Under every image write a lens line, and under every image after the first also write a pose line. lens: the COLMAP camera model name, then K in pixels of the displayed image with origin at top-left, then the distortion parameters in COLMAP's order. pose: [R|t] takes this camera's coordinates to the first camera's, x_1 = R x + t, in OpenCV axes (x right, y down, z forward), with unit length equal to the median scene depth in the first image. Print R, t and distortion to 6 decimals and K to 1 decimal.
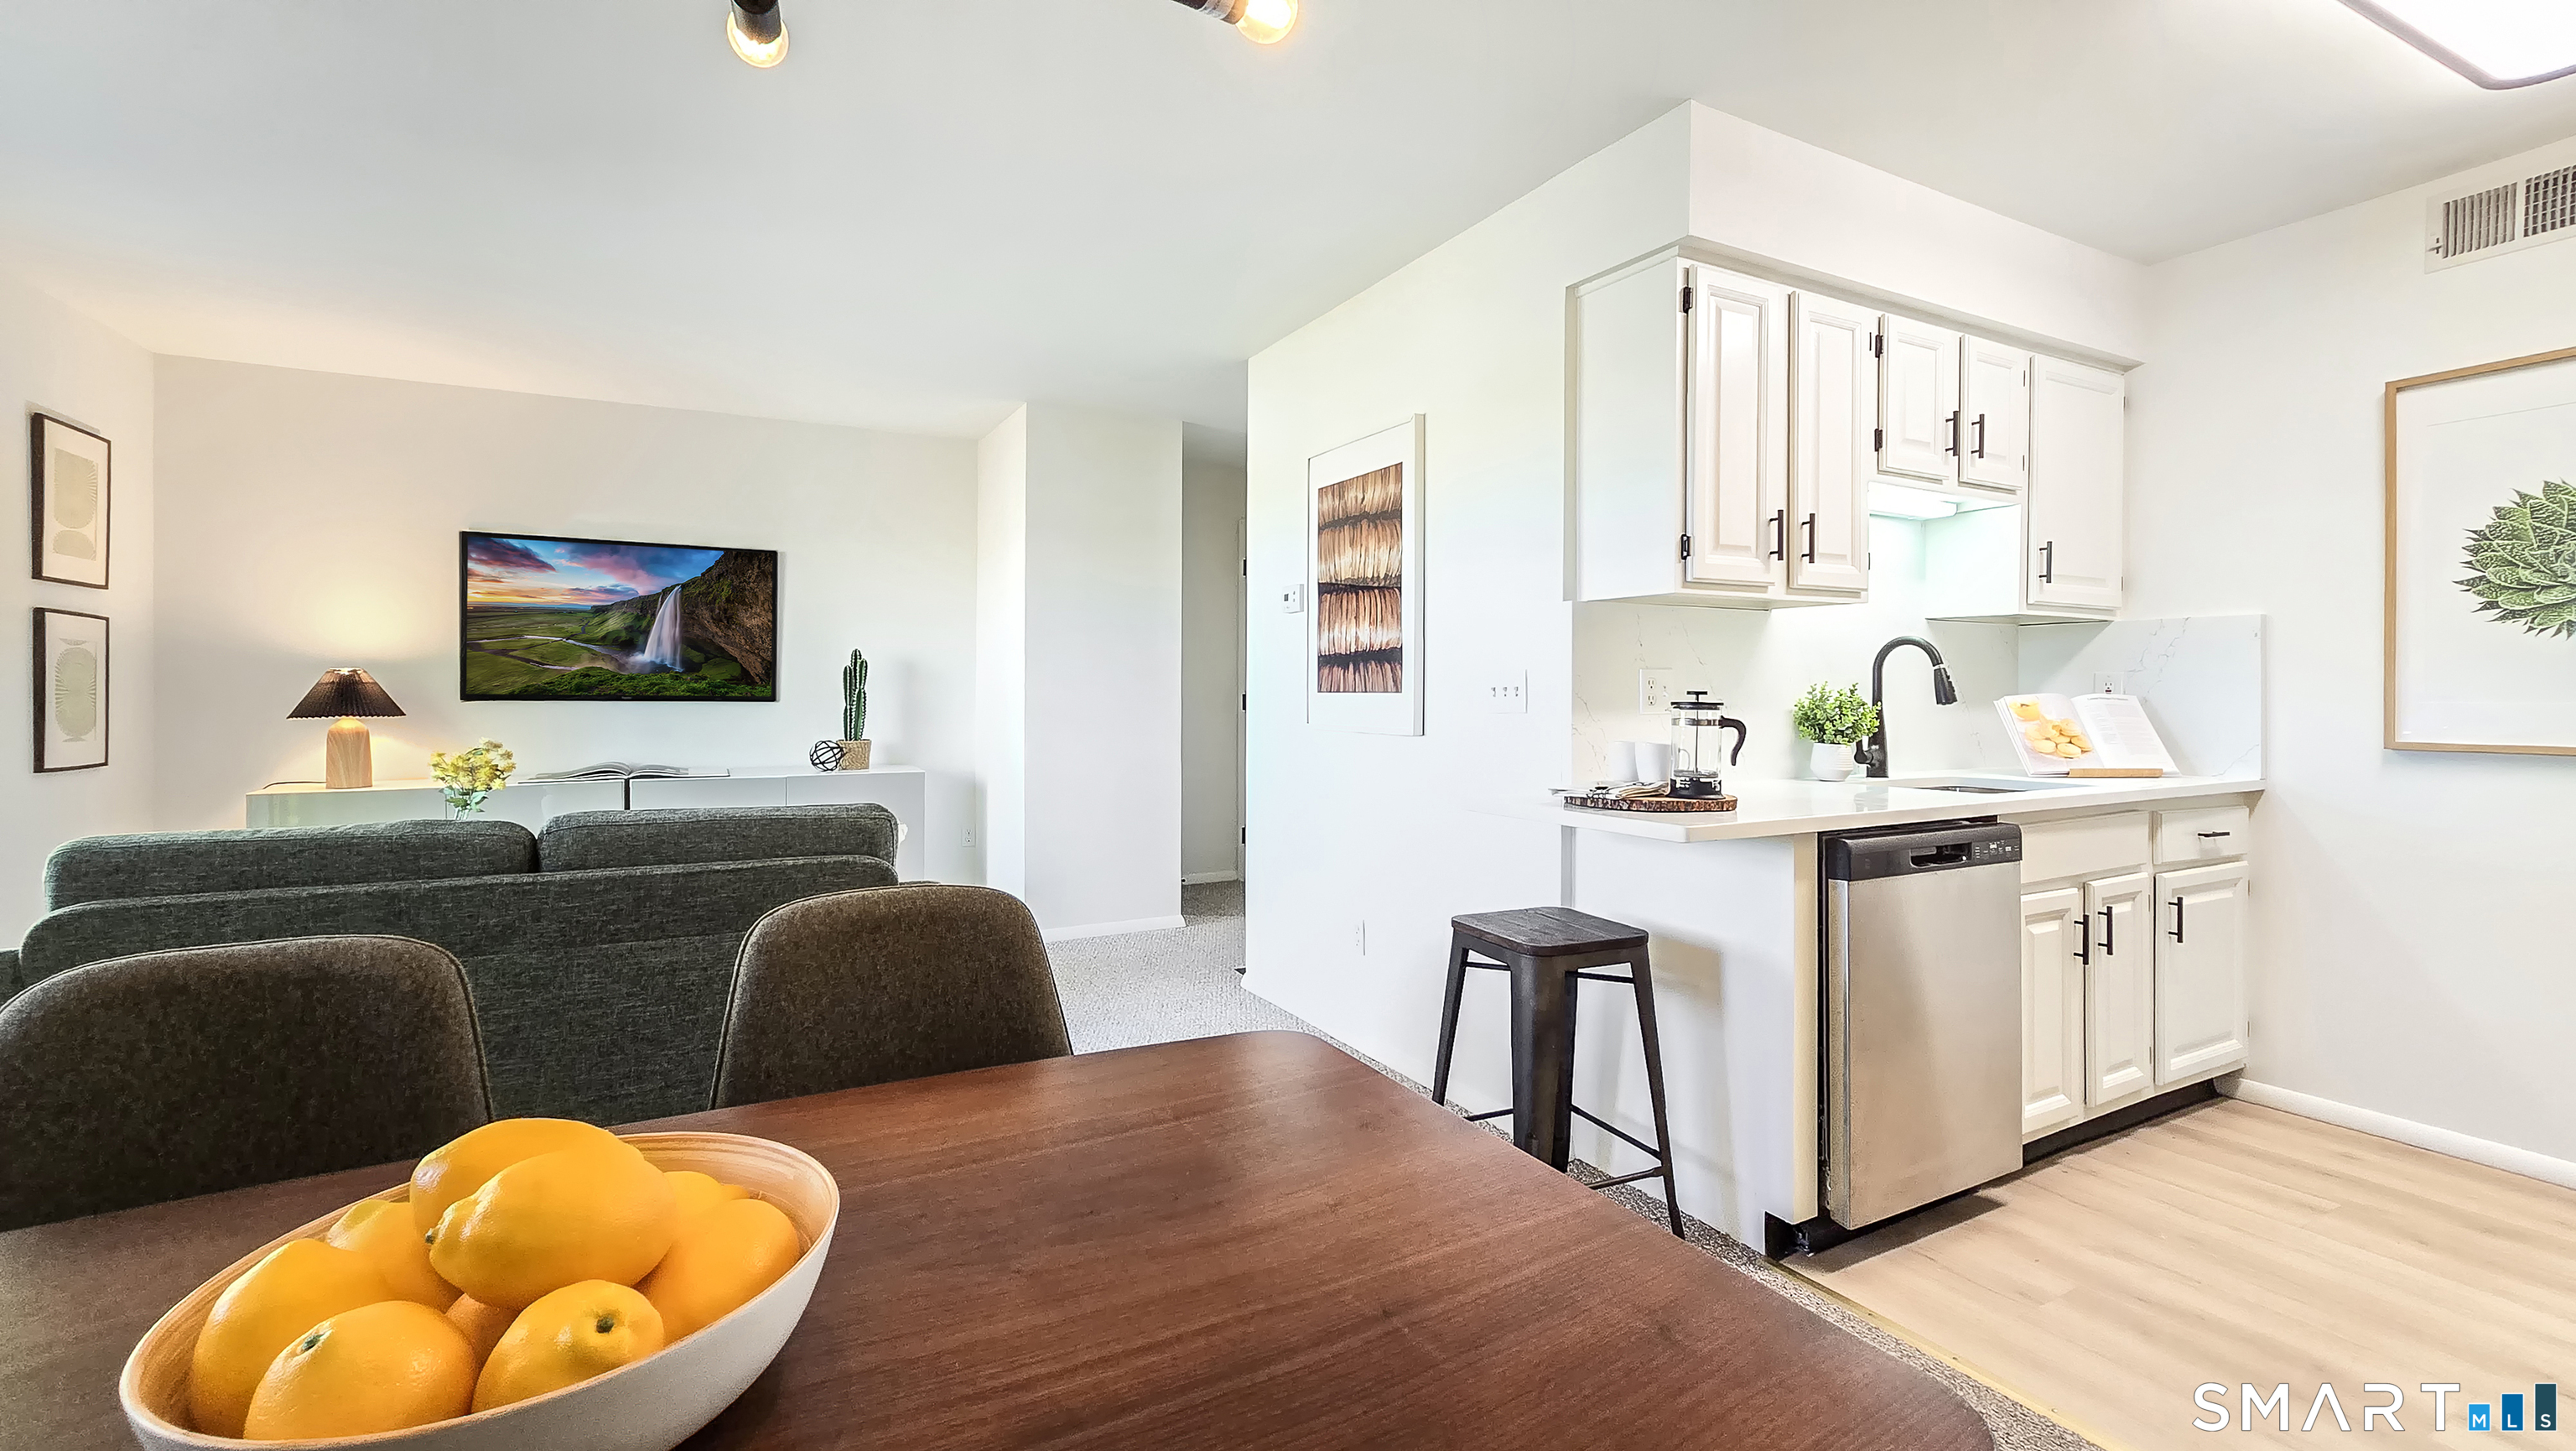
lens RADIAL K [[1071.9, 0, 1275.4], [0, 1071.9, 695.8], [0, 0, 1]] dist [-0.013194, 0.007266]
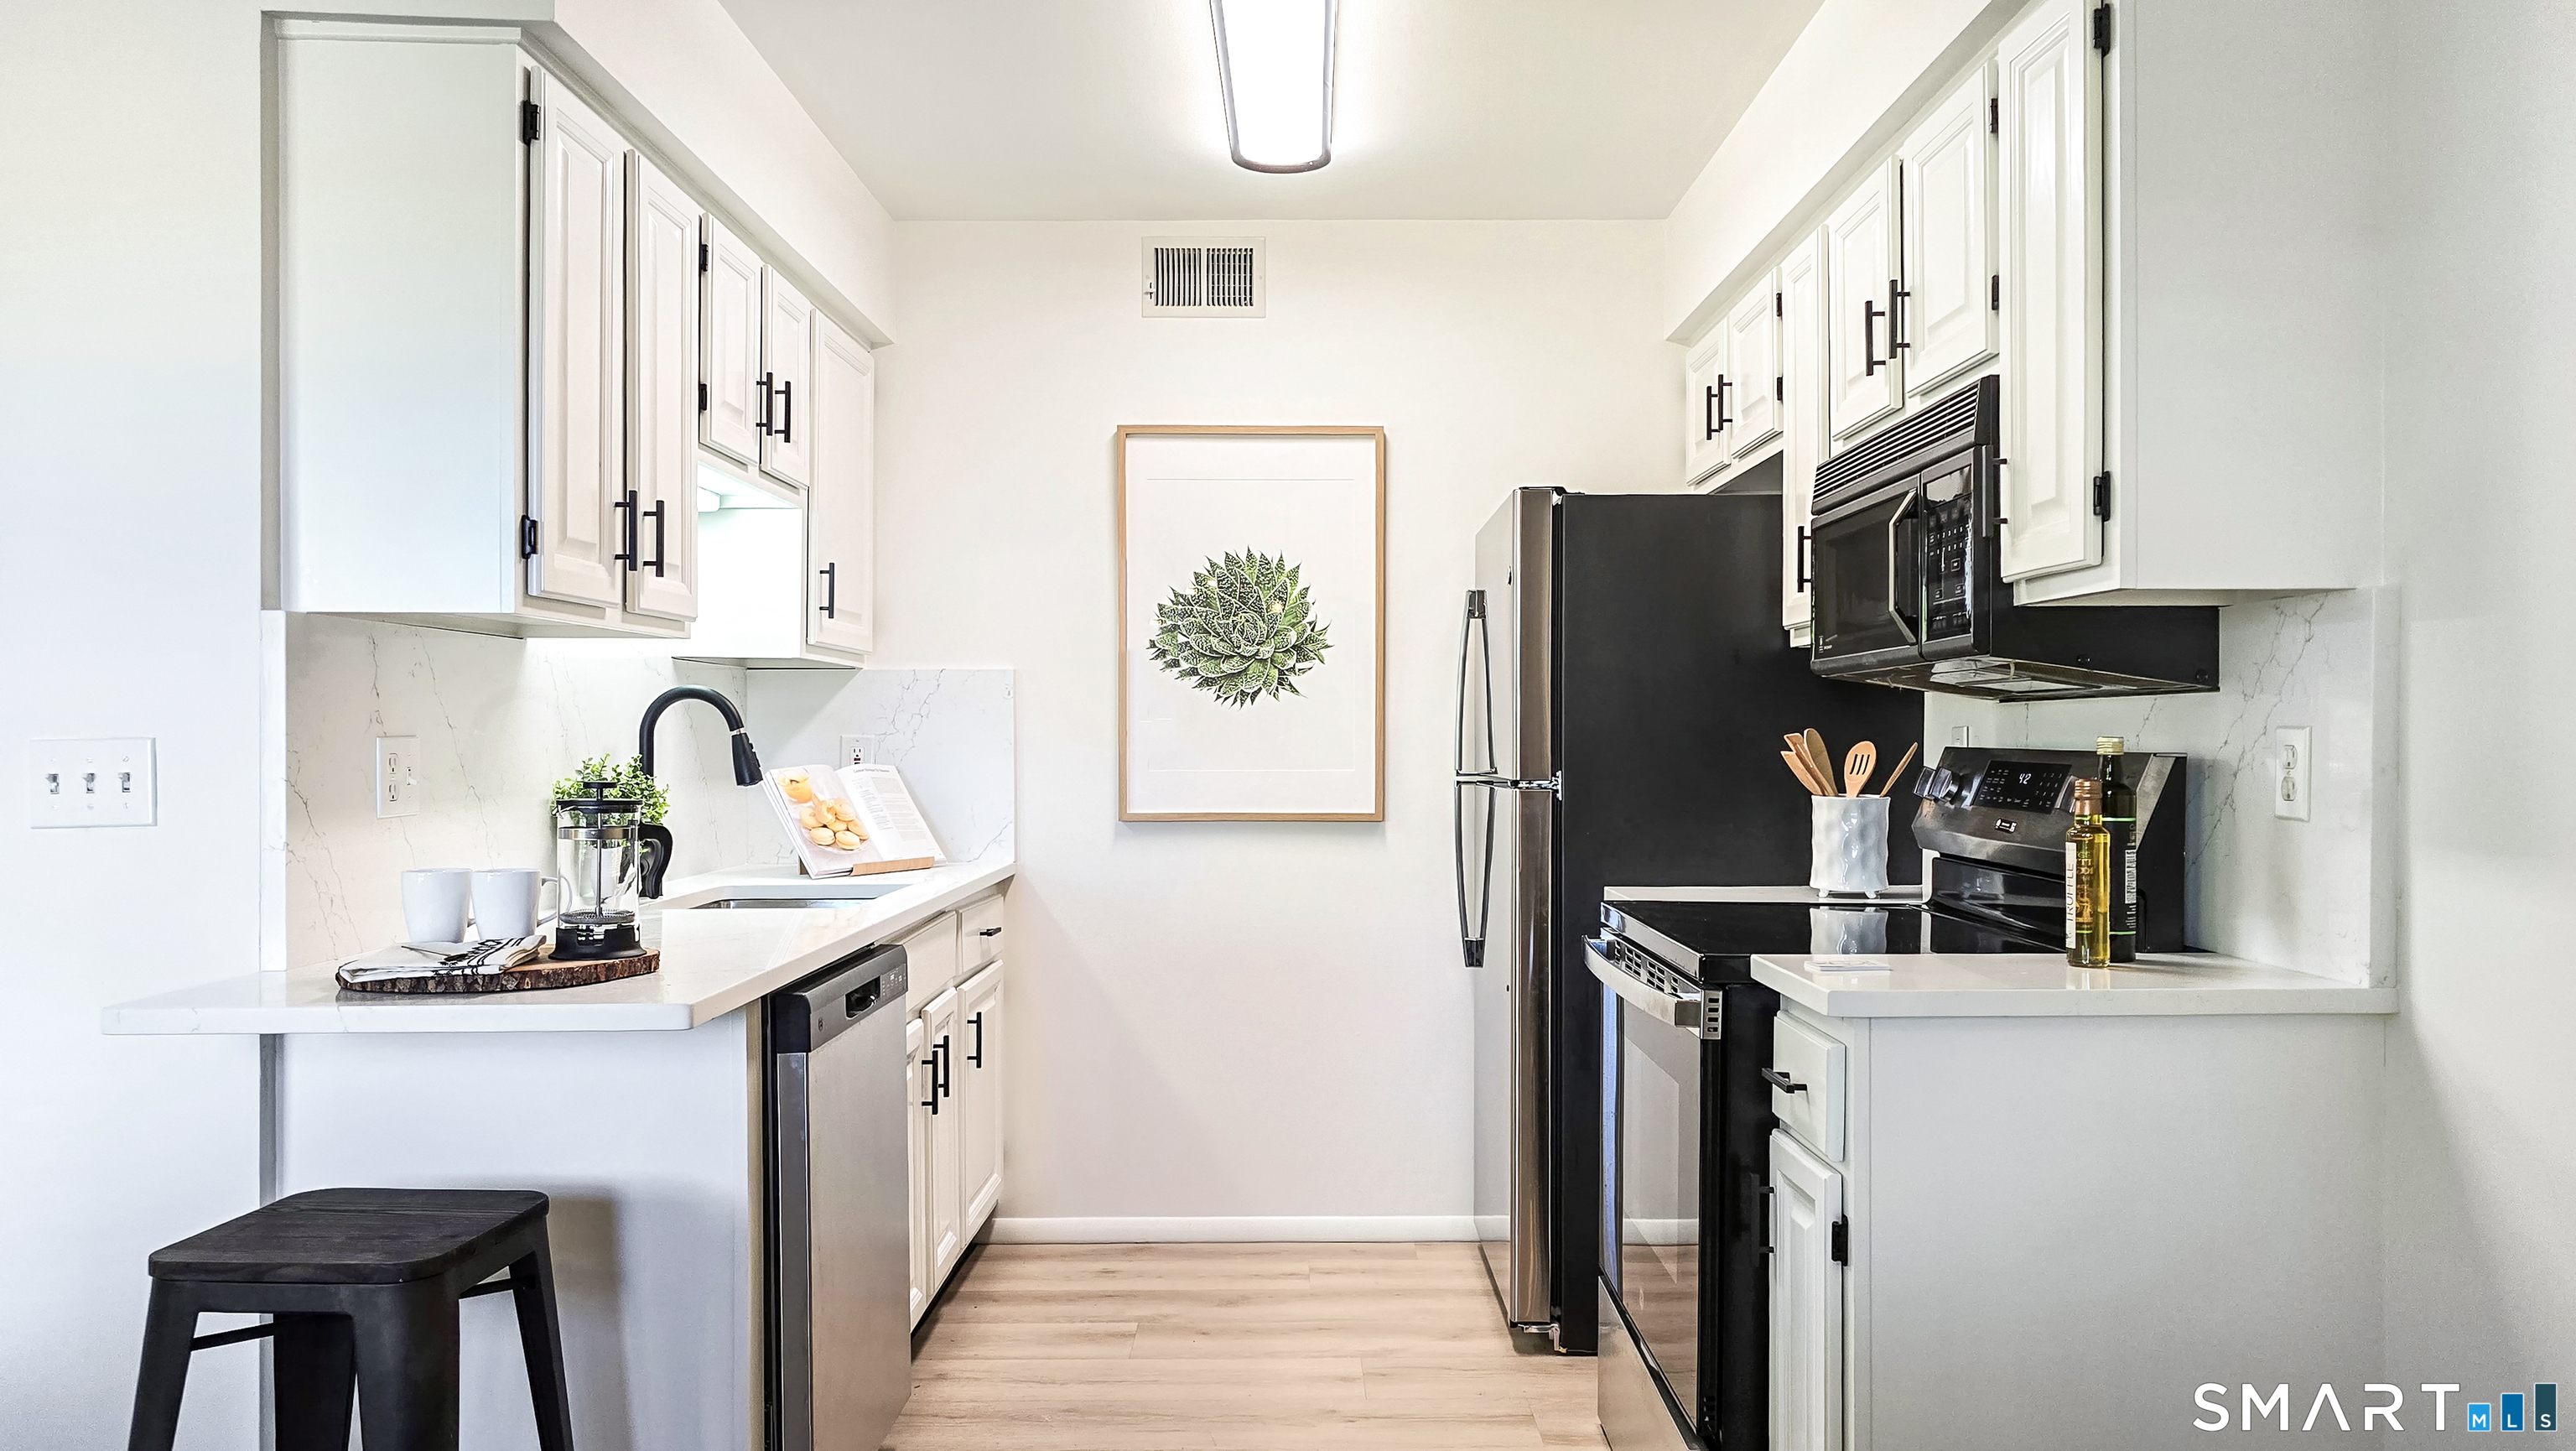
lens RADIAL K [[1811.8, 0, 1304.9], [0, 1811.8, 749.2], [0, 0, 1]] dist [0.008522, 0.001651]
pose [[0.461463, -0.008416, 0.887120, -0.248878], [0.006260, 0.999961, 0.006230, -0.019681], [-0.887138, 0.002678, 0.461497, 0.118099]]
